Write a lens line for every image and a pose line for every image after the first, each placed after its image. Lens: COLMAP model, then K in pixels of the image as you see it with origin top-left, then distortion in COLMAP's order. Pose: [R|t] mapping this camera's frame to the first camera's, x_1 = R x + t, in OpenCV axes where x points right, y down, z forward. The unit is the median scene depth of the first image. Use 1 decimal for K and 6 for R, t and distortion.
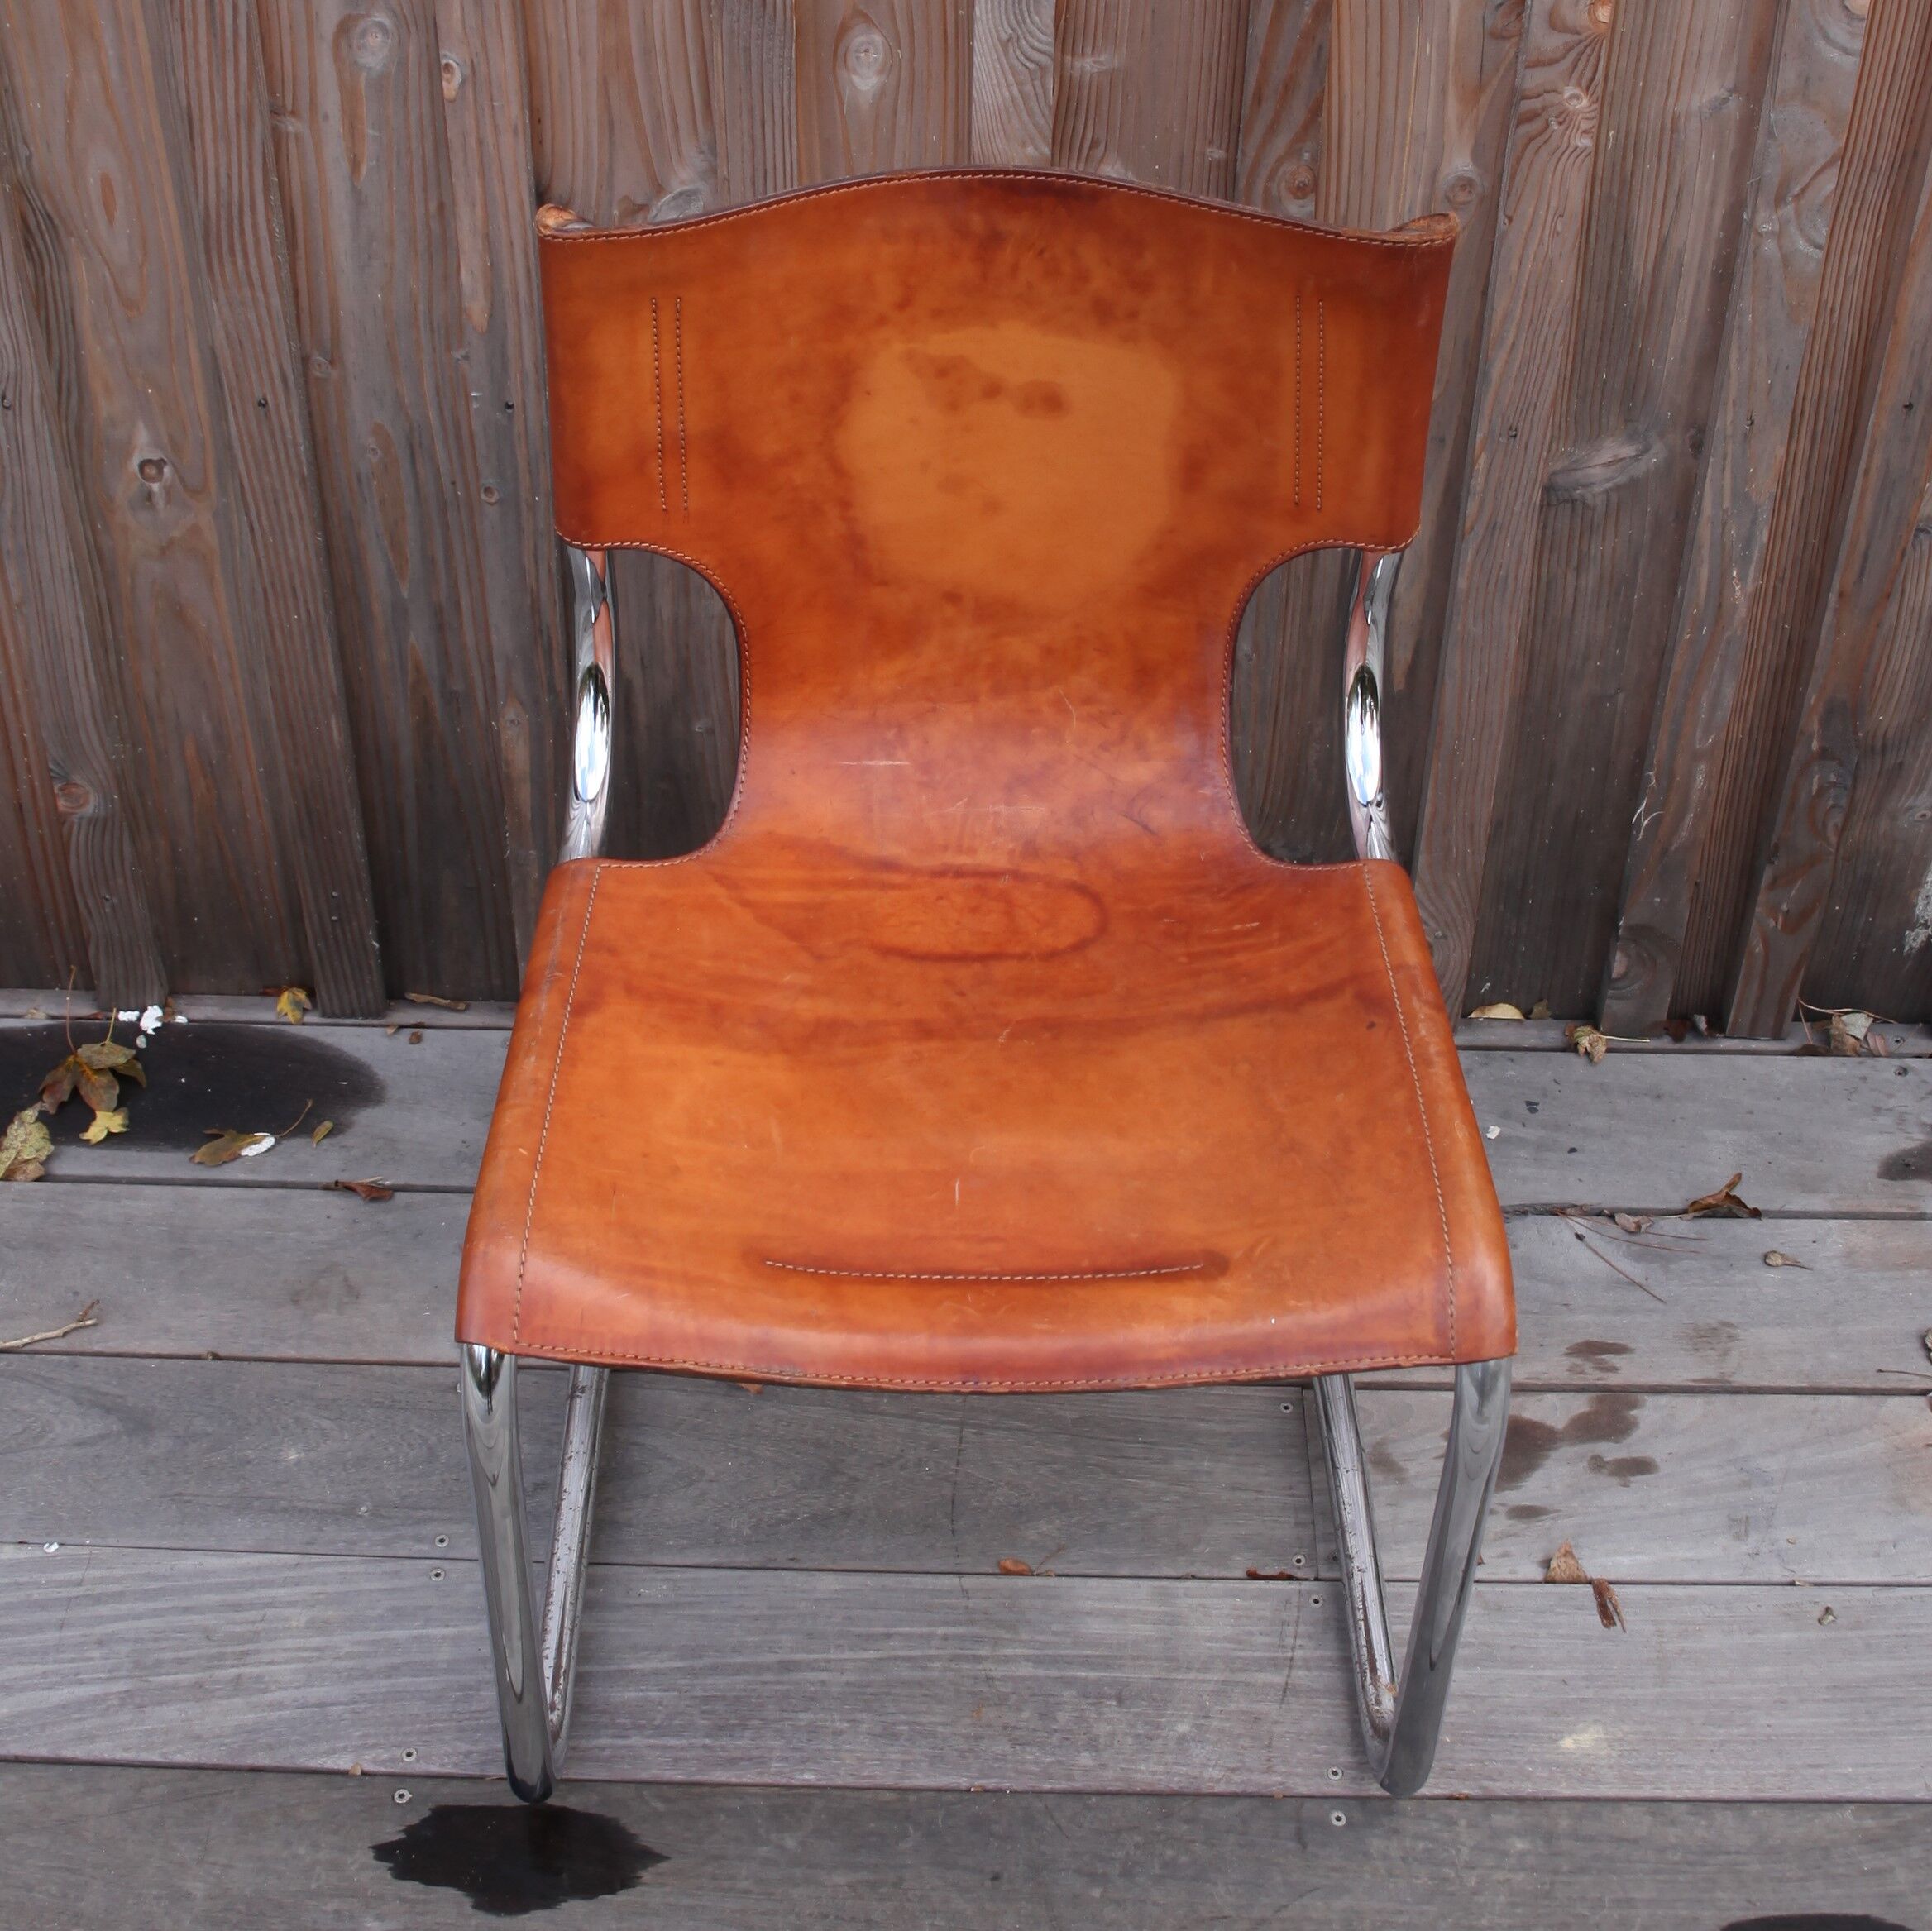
lens RADIAL K [[3135.4, 0, 968.4], [0, 3135.4, 794.8], [0, 0, 1]] dist [-0.118234, 0.078314]
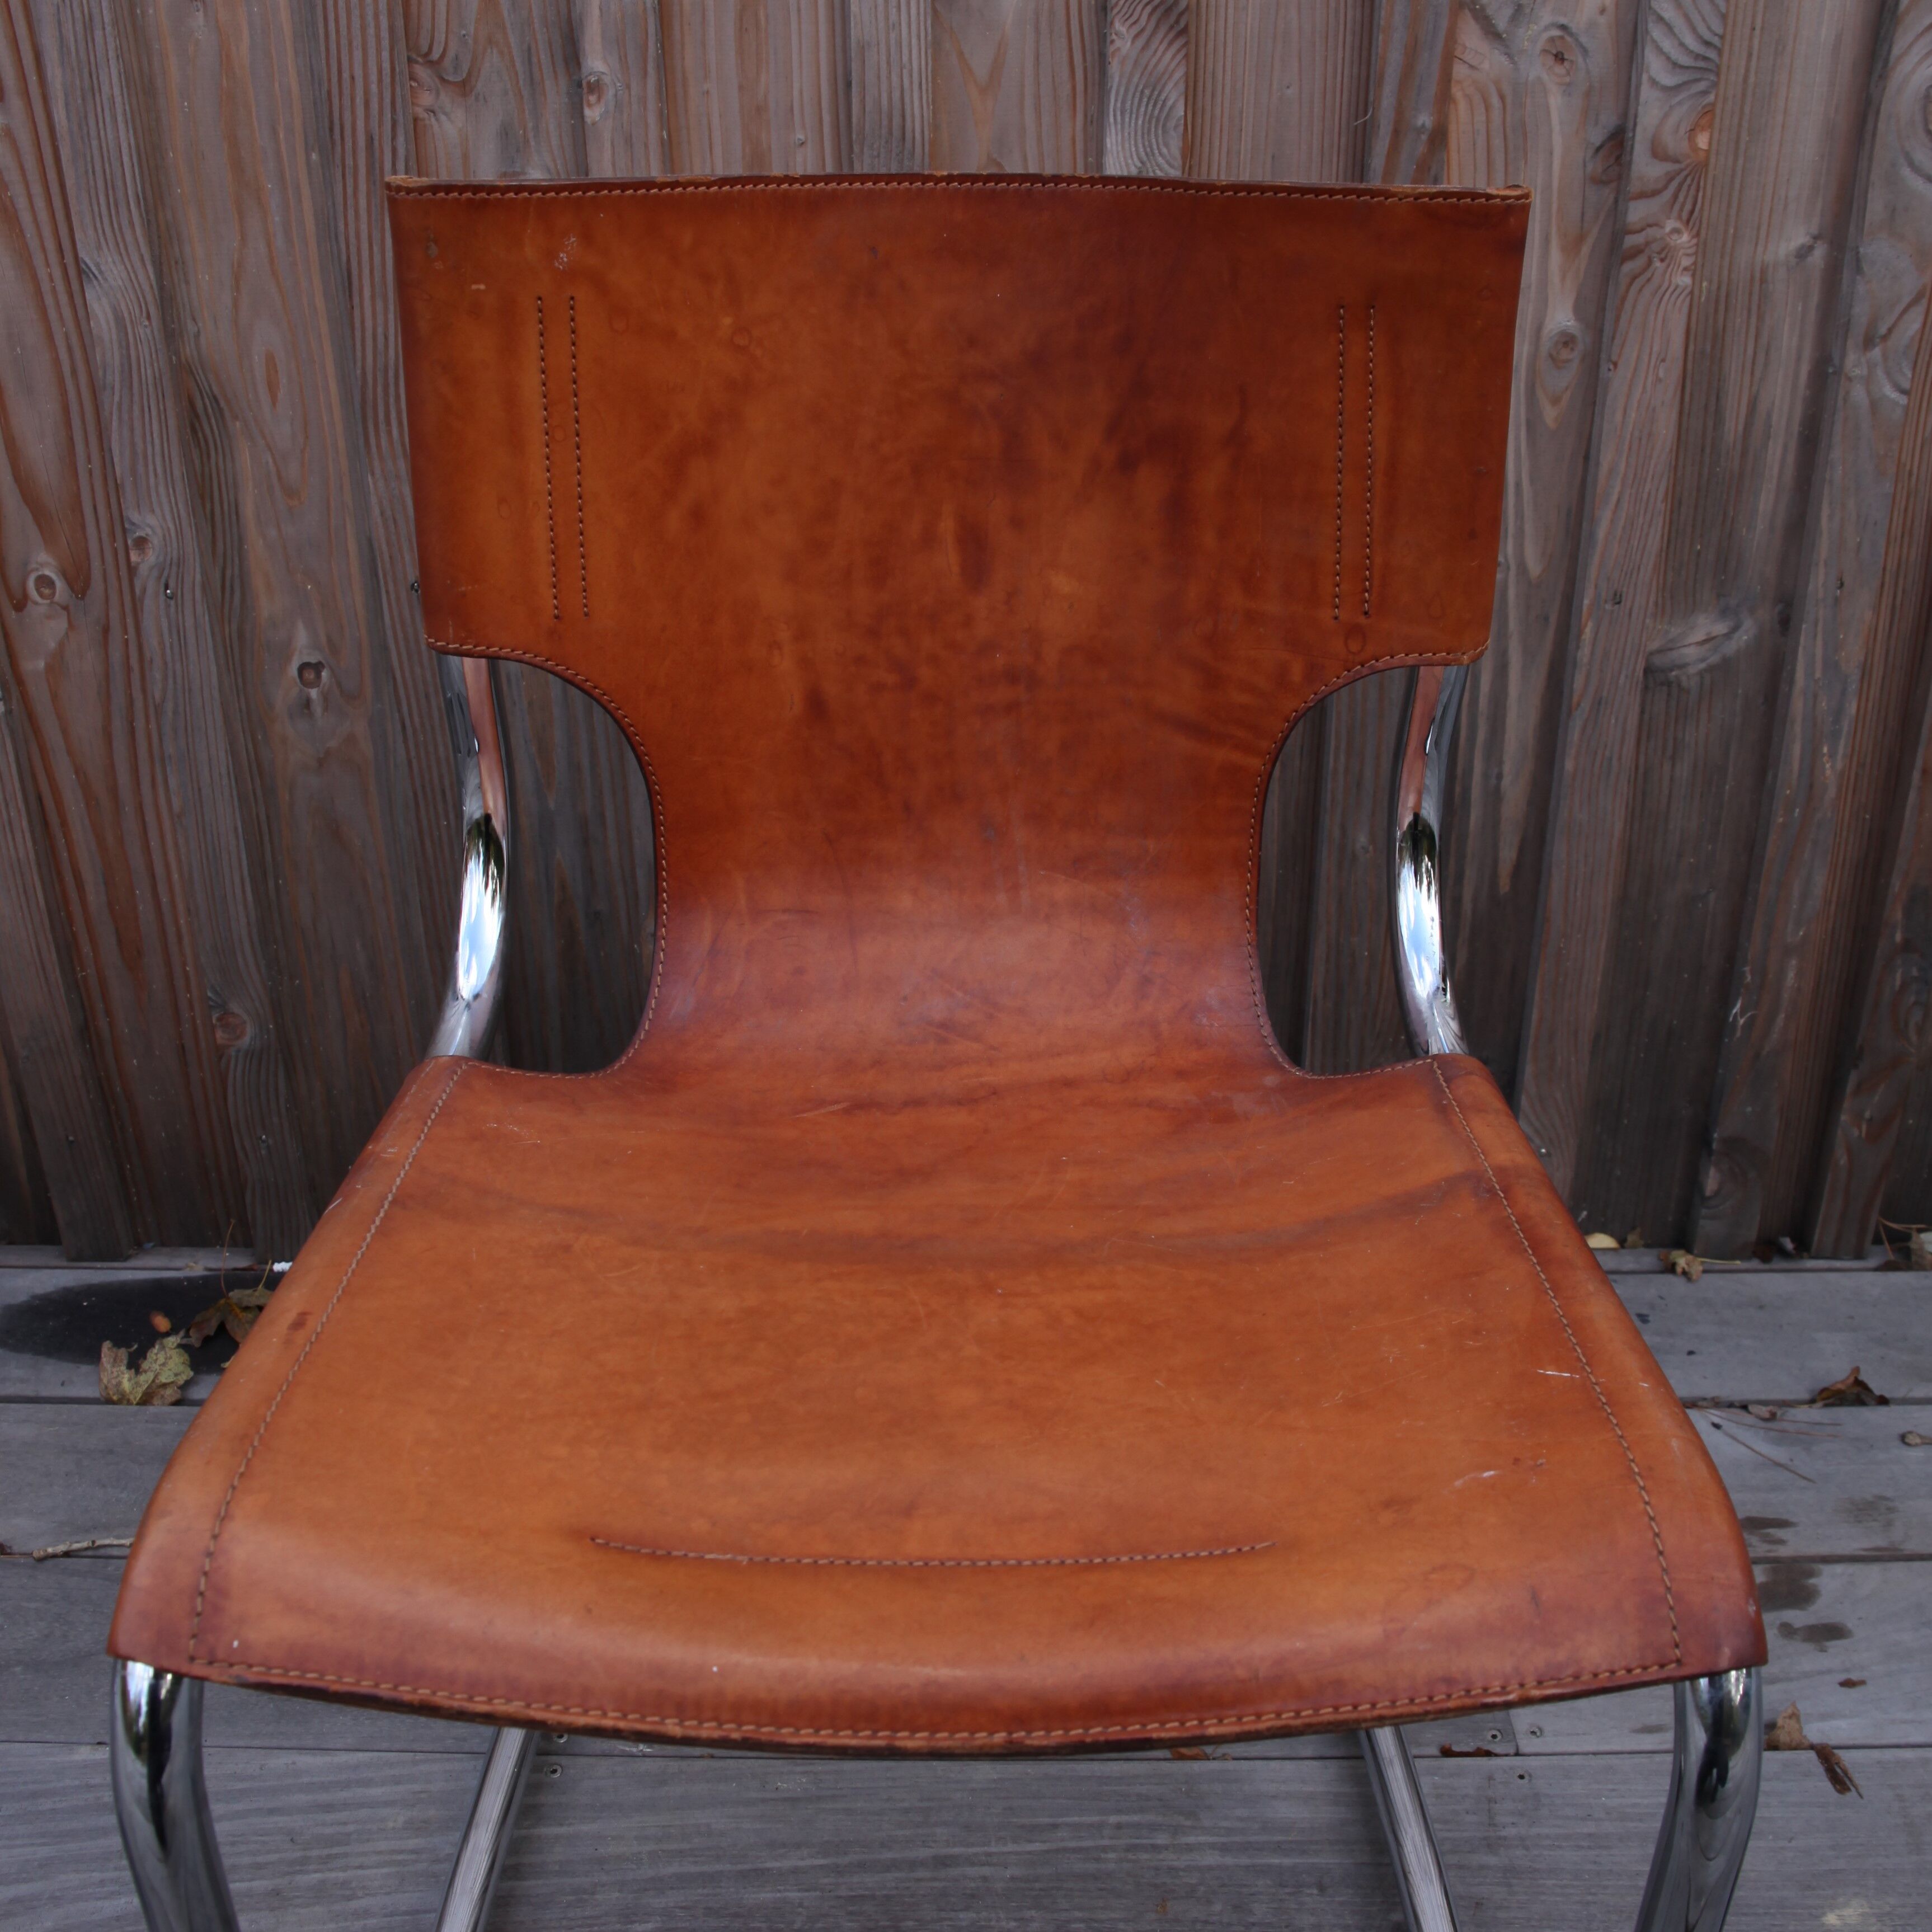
lens RADIAL K [[2101.4, 0, 1006.8], [0, 2101.4, 982.2], [0, 0, 1]] dist [-0.127197, 0.095428]
pose [[0.999758, -0.018947, 0.011135, -0.041343], [0.020934, 0.975242, -0.220147, 0.162887], [-0.006688, 0.220327, 0.975403, 0.365169]]
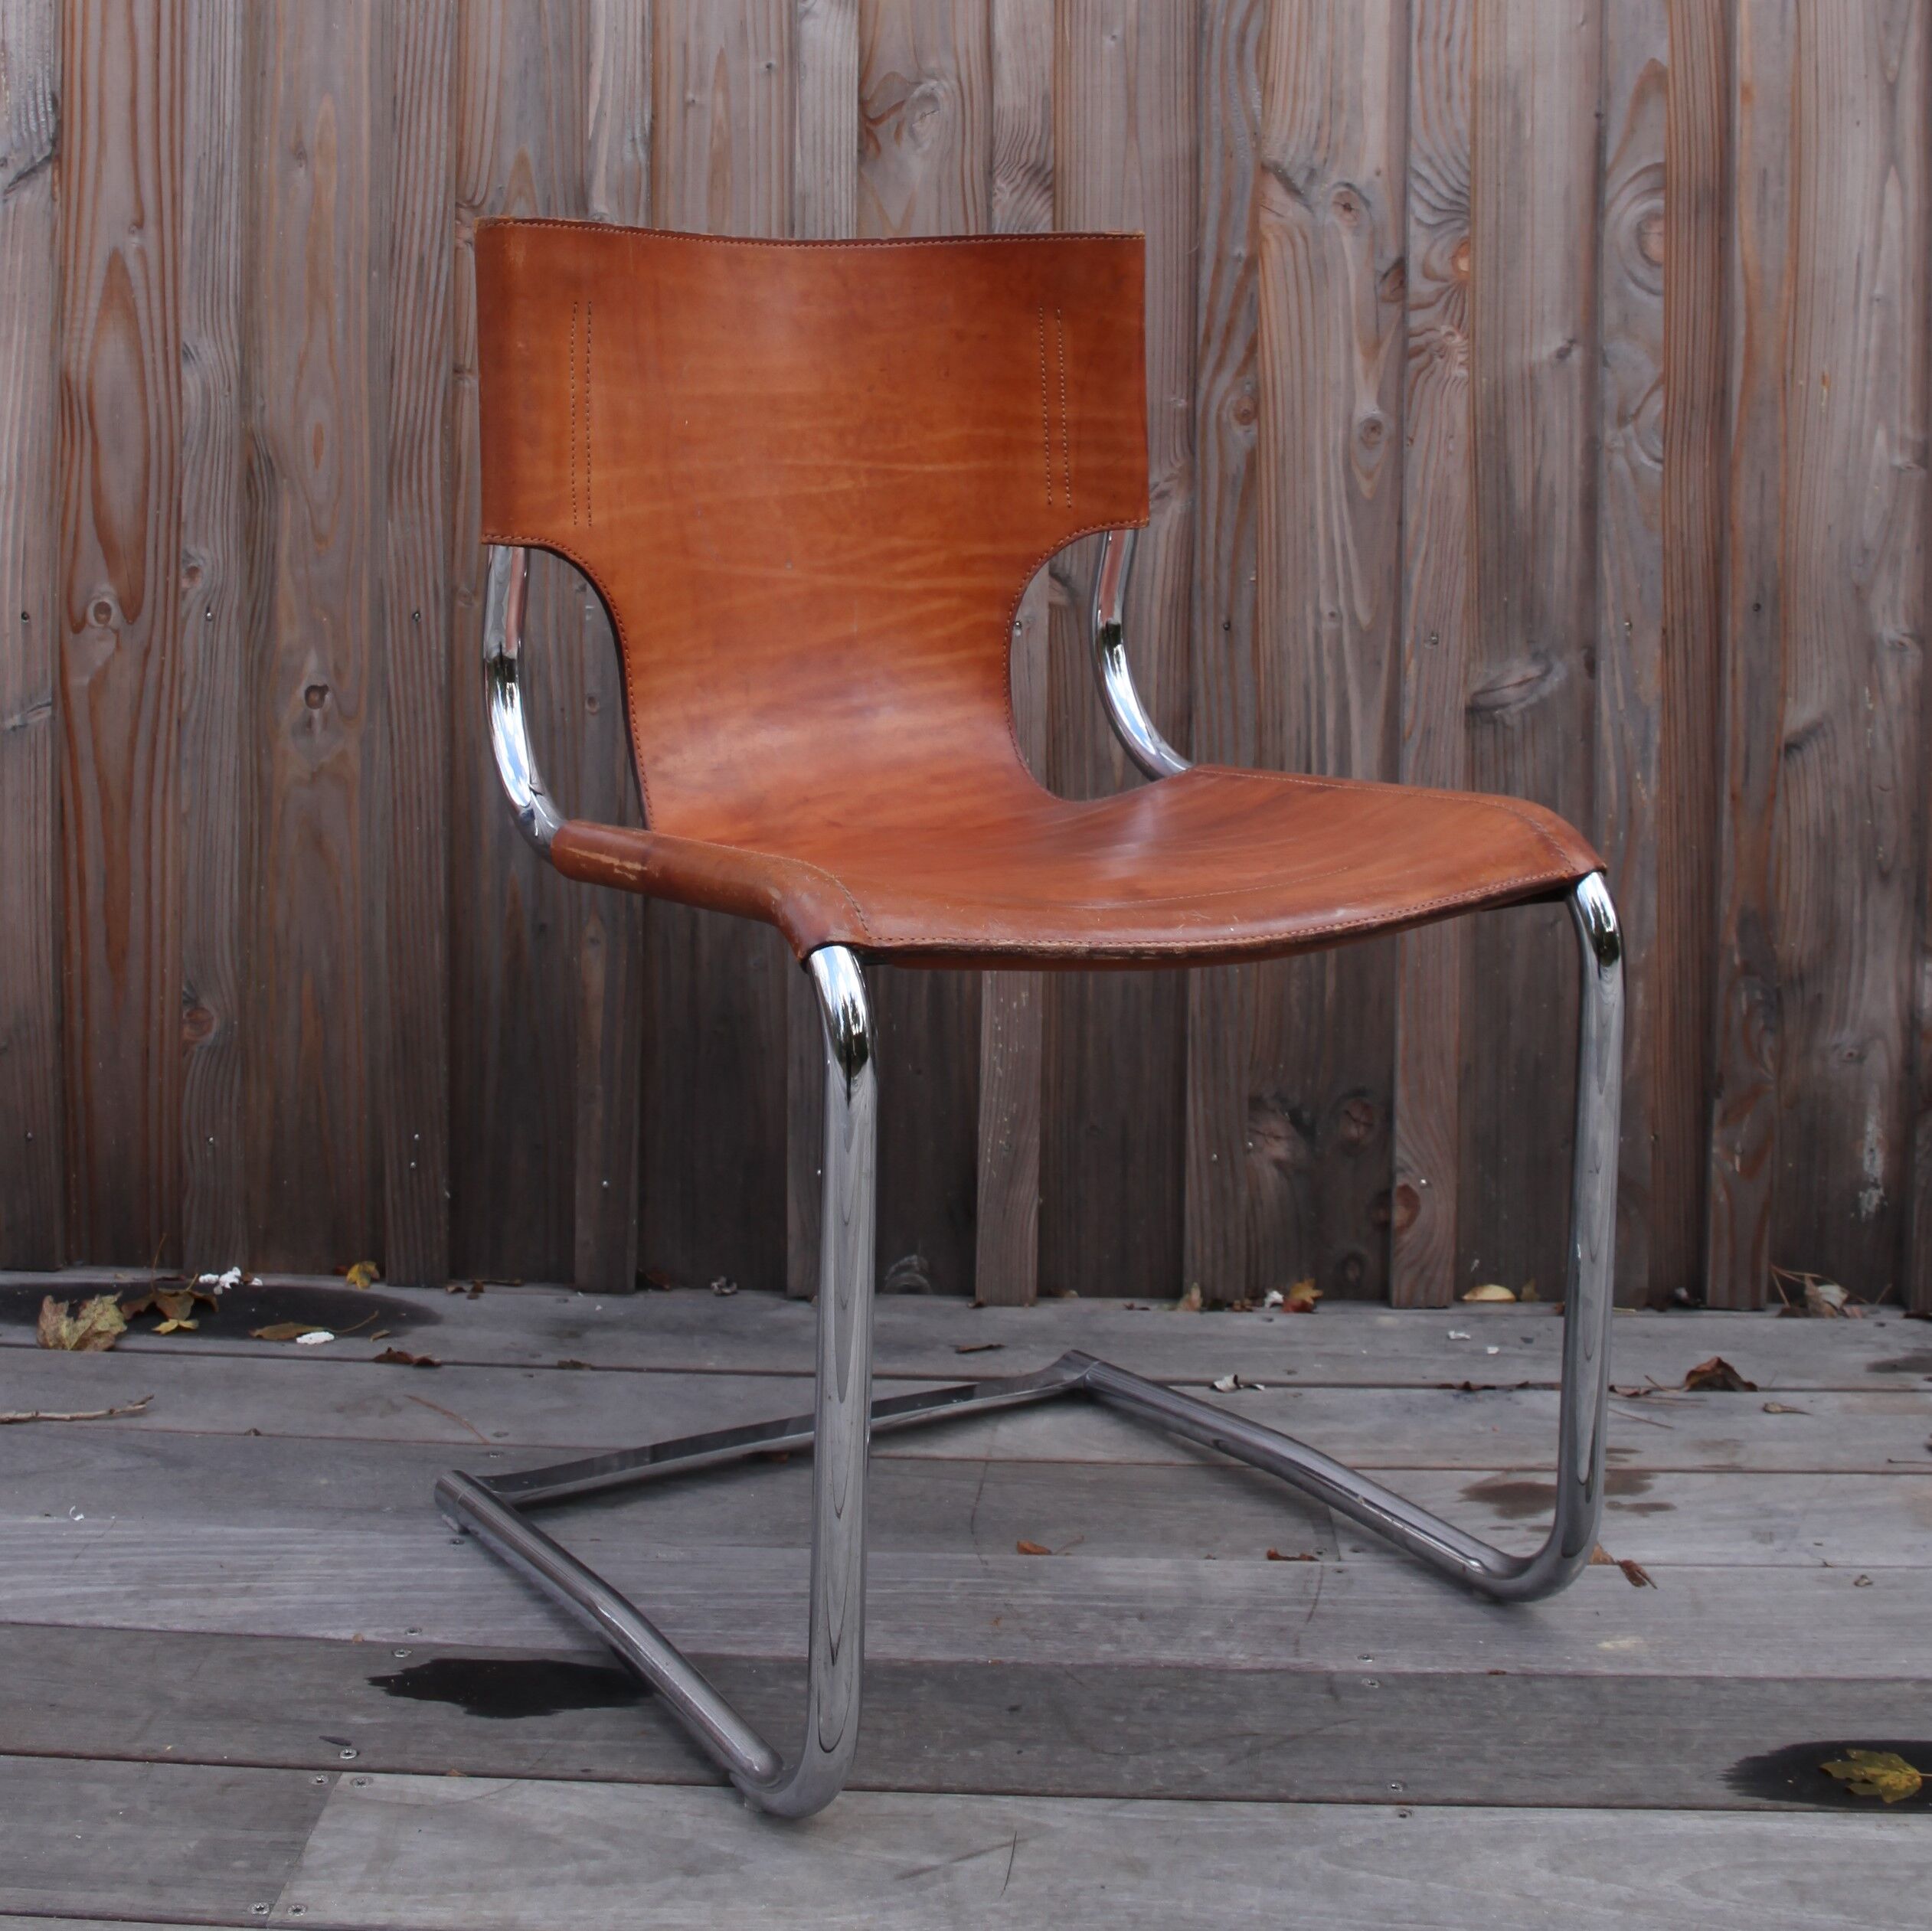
lens RADIAL K [[2893.7, 0, 919.3], [0, 2893.7, 465.1], [0, 0, 1]] dist [-0.123691, 0.095696]
pose [[0.999554, -0.005421, -0.029354, 0.006989], [-0.013809, 0.787847, -0.615716, 0.543837], [0.026464, 0.615847, 0.787421, 0.069217]]
